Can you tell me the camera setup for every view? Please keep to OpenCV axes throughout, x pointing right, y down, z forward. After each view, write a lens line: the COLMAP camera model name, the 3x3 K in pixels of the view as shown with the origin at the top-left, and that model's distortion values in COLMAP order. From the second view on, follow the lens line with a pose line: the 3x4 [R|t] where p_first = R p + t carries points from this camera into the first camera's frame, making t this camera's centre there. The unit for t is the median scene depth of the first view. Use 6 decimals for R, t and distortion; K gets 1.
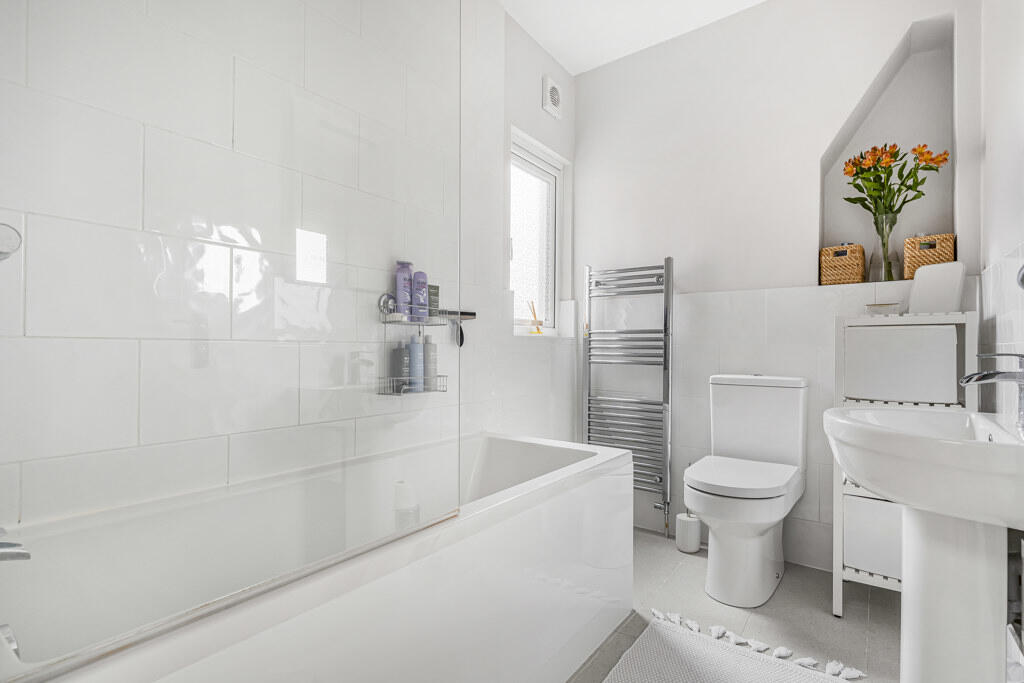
lens RADIAL K [[489.6, 0, 507.8], [0, 489.6, 345.4], [0, 0, 1]] dist [-0.004316, -0.004787]
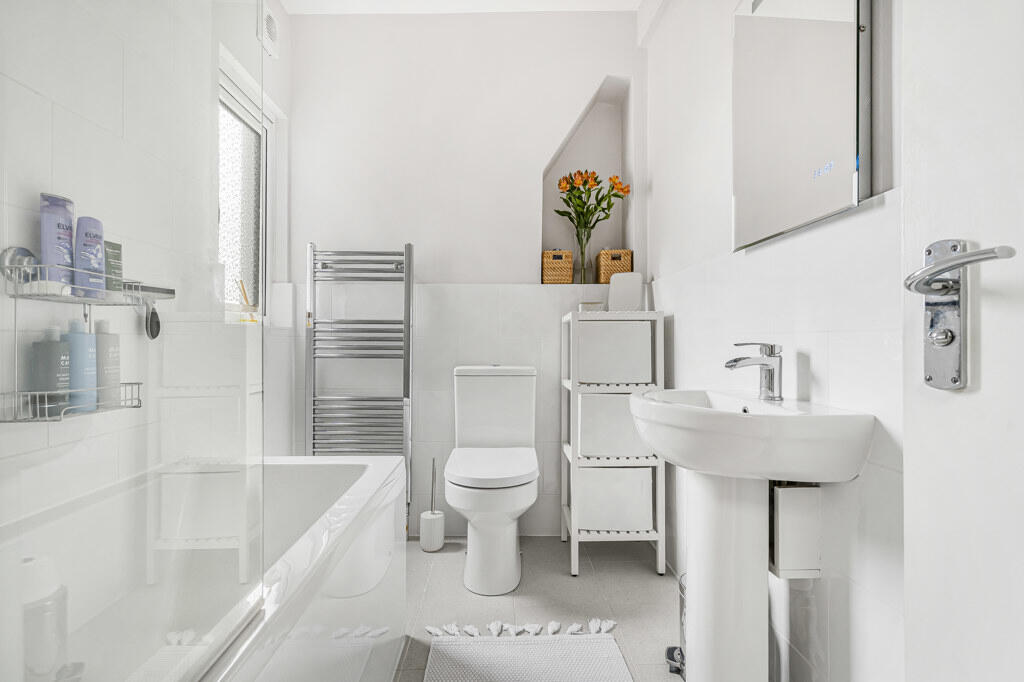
lens RADIAL K [[489.6, 0, 514.5], [0, 489.6, 338.4], [0, 0, 1]] dist [-0.004316, -0.004787]
pose [[0.789069, -0.000915, 0.614303, -0.122120], [-0.000161, 0.999999, 0.001697, 0.001275], [-0.614304, -0.001438, 0.789068, 0.170699]]
